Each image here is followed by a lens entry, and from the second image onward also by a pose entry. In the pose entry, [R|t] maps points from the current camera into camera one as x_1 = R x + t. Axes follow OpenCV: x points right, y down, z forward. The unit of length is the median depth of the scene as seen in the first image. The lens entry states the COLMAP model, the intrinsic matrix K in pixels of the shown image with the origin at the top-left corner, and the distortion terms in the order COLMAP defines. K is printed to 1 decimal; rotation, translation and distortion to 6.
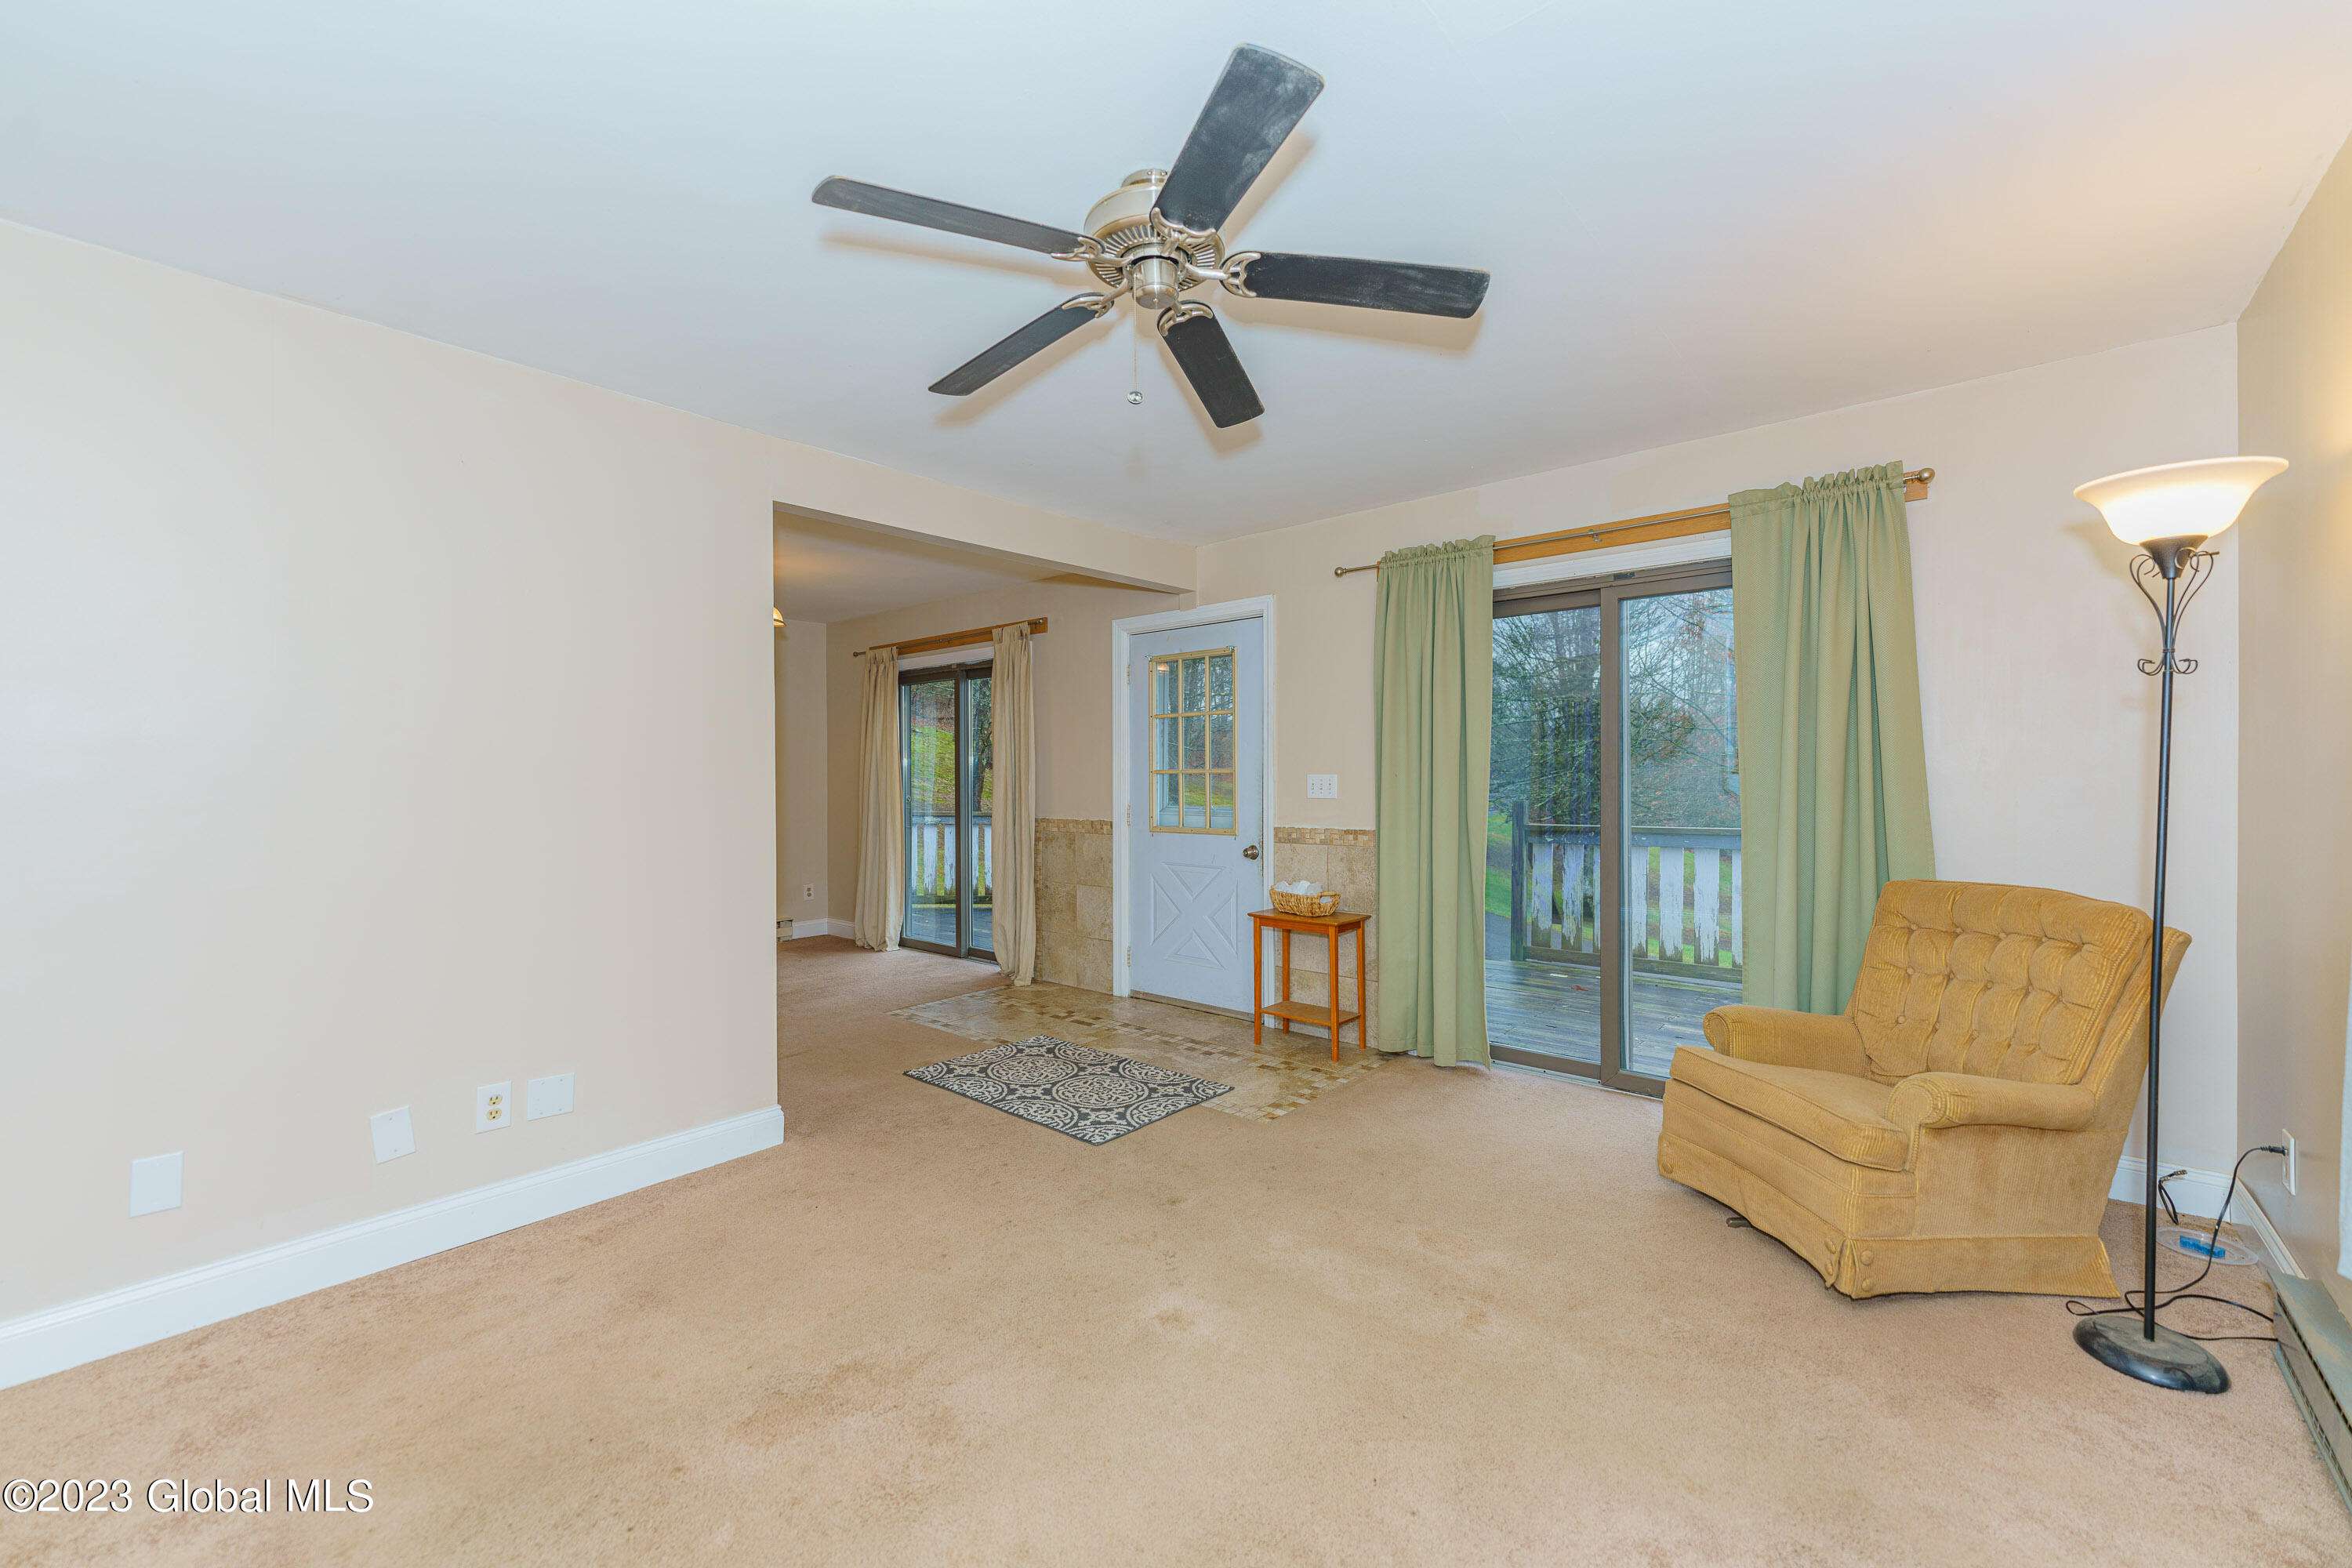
lens RADIAL K [[934.3, 0, 1176.4], [0, 934.3, 781.2], [0, 0, 1]] dist [-0.000633, 0.000323]
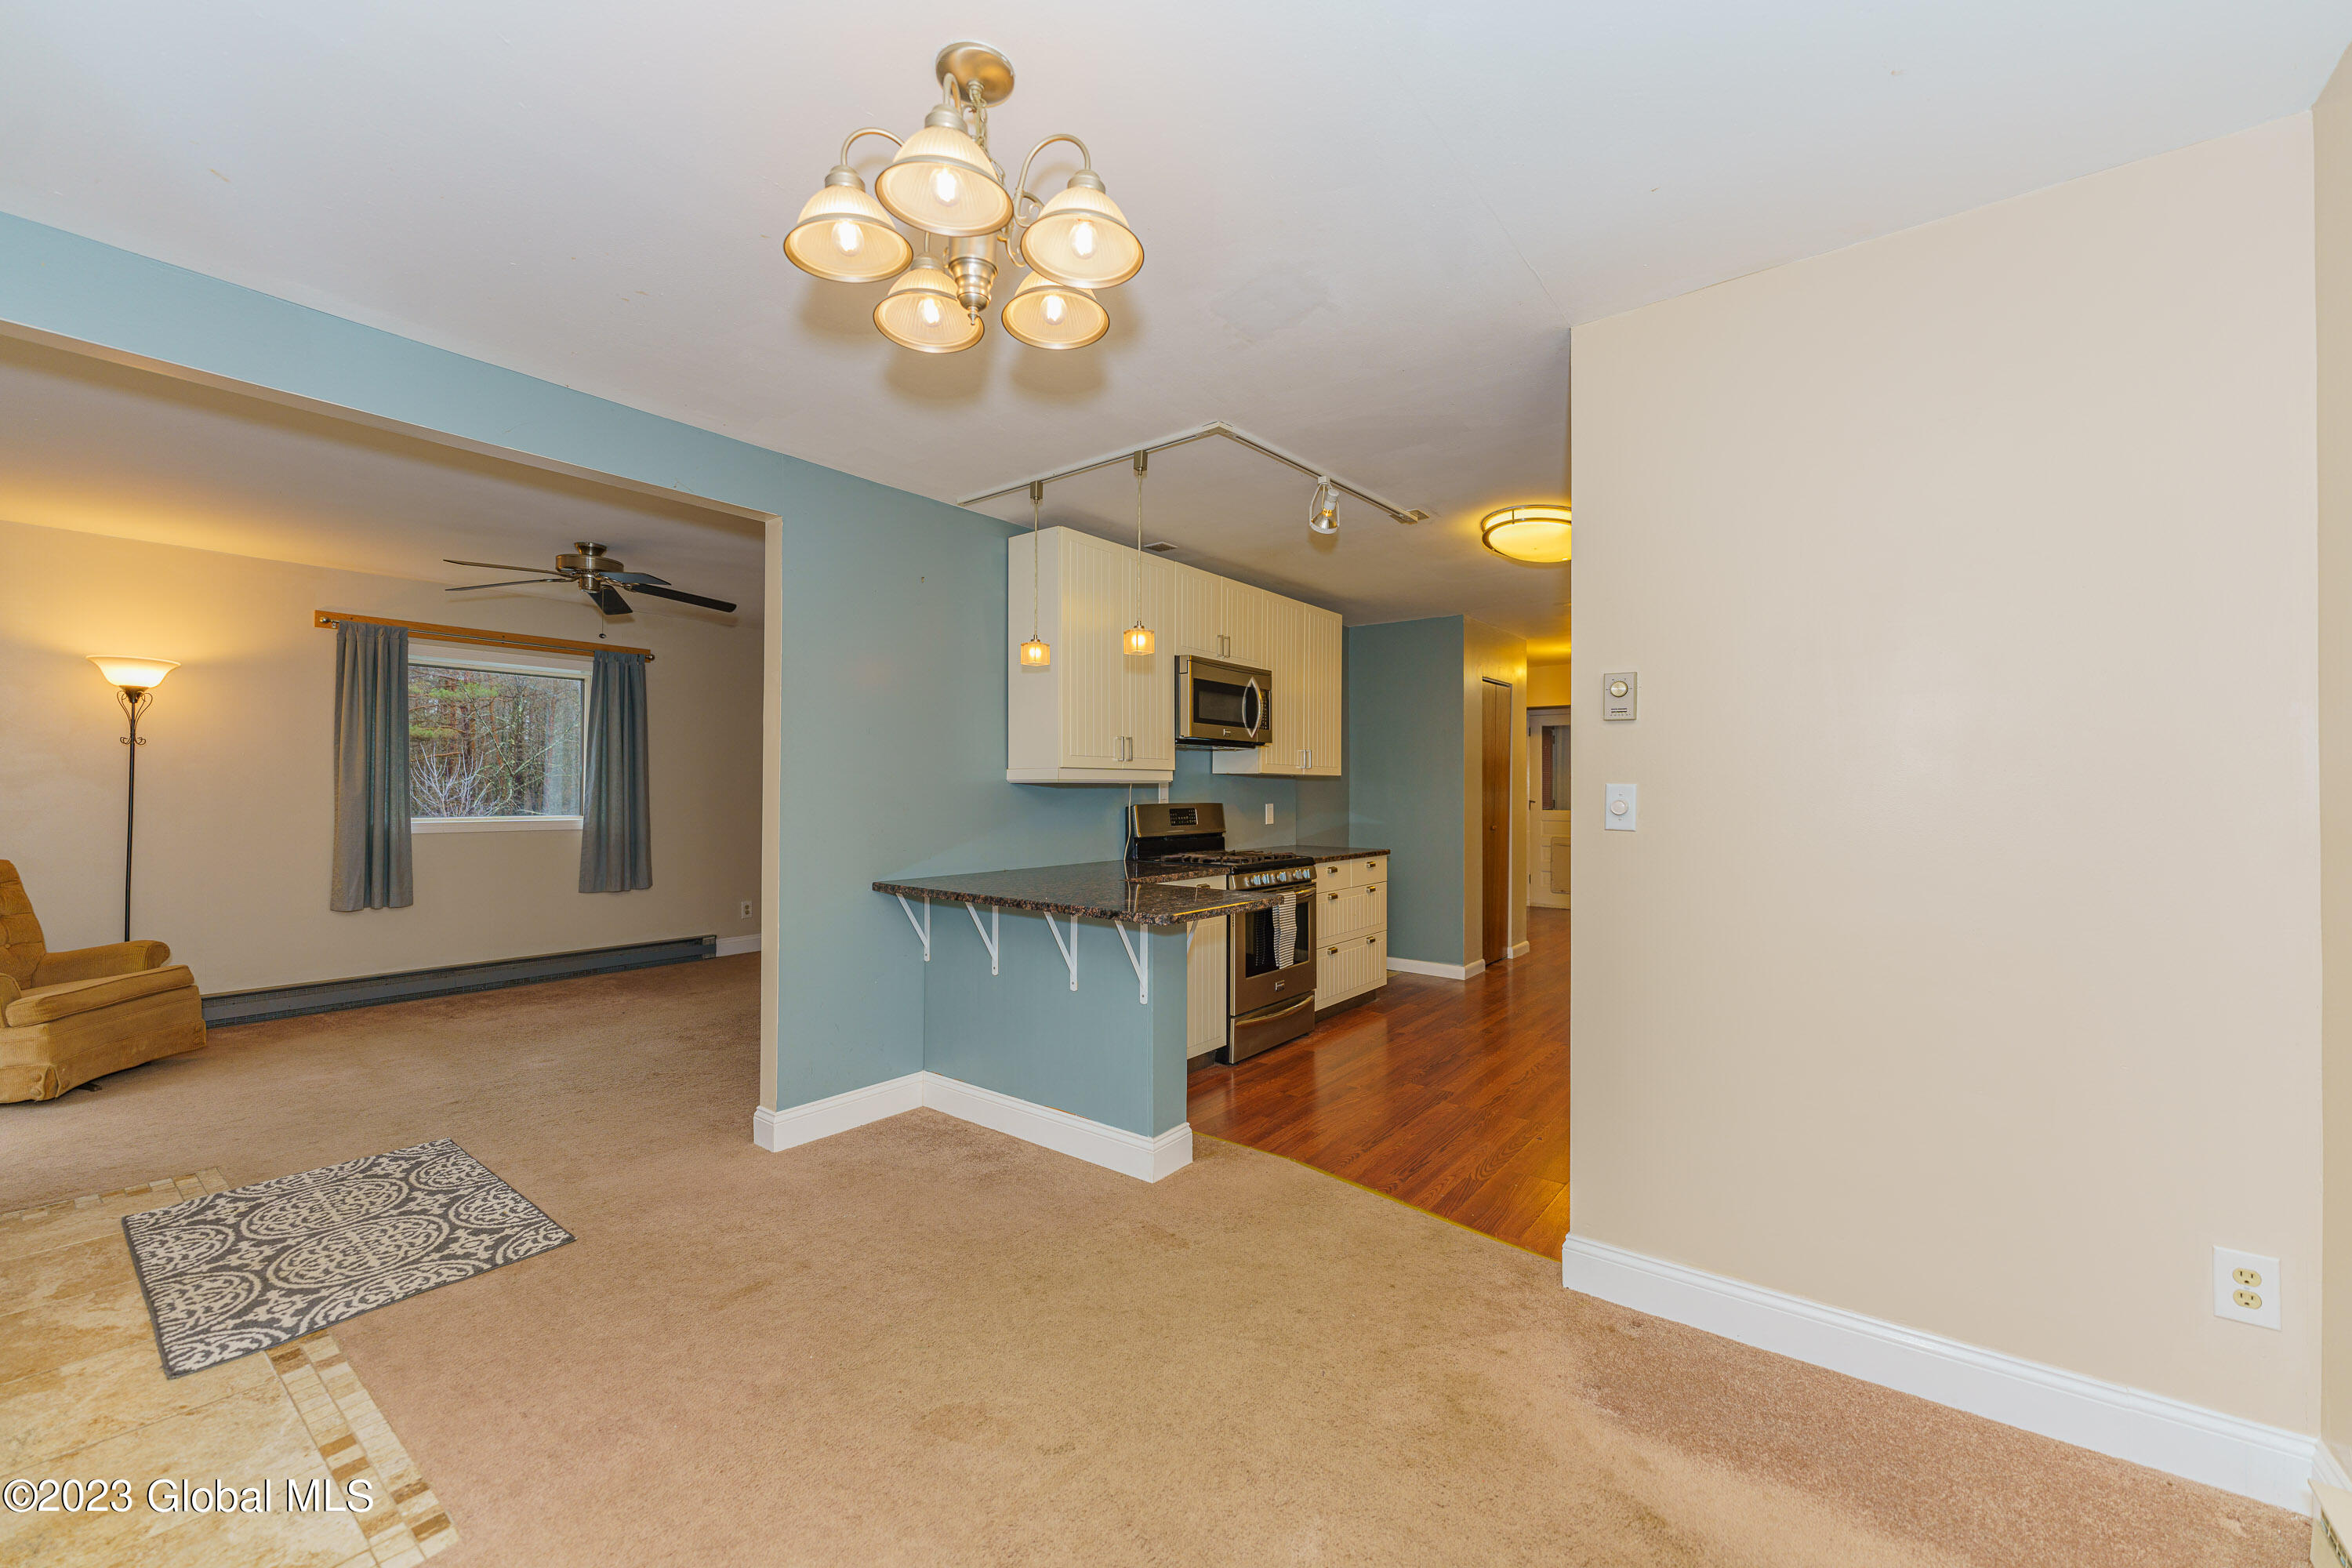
lens RADIAL K [[934.3, 0, 1176.0], [0, 934.3, 778.7], [0, 0, 1]] dist [-0.000633, 0.000323]
pose [[-0.998741, 0.000758, -0.050153, -0.682510], [0.000894, 0.999996, -0.002694, -0.009348], [0.050151, -0.002735, -0.998738, 1.680163]]
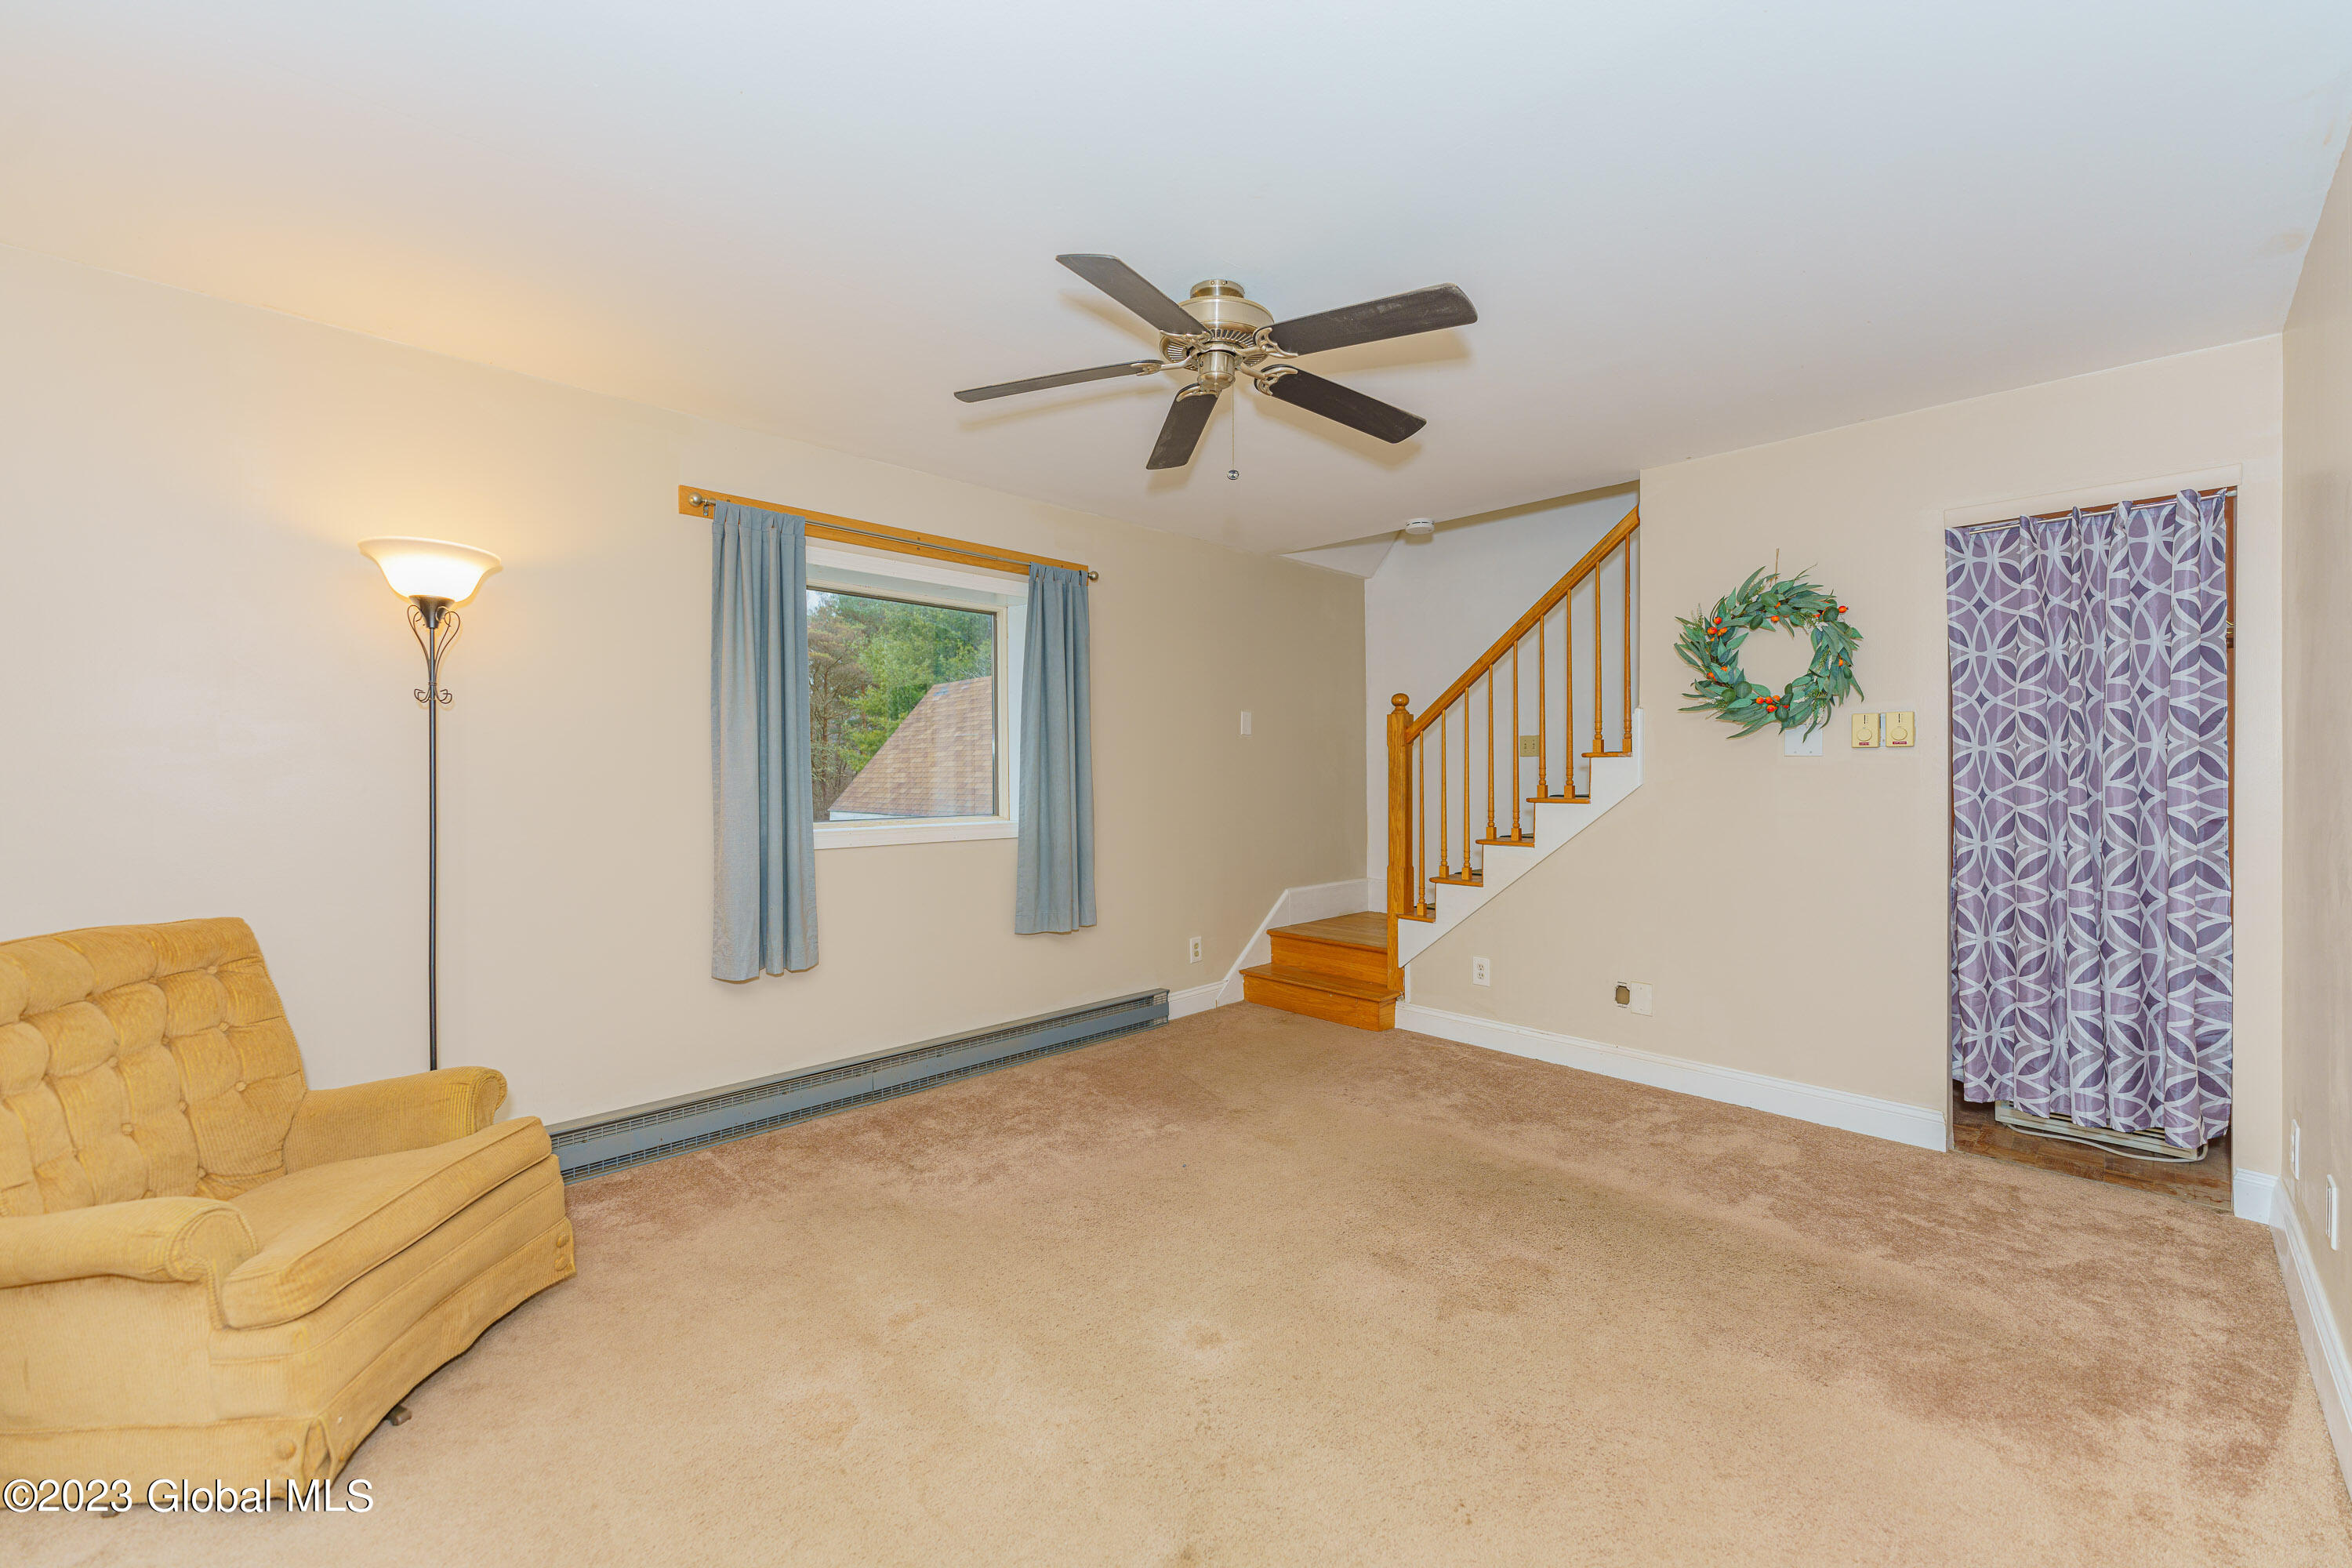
lens RADIAL K [[934.3, 0, 1174.7], [0, 934.3, 779.6], [0, 0, 1]] dist [-0.000633, 0.000323]
pose [[-0.995711, 0.010848, 0.091883, -0.035710], [0.012316, 0.999805, 0.015425, -0.006613], [-0.091698, 0.016491, -0.995650, 1.072079]]
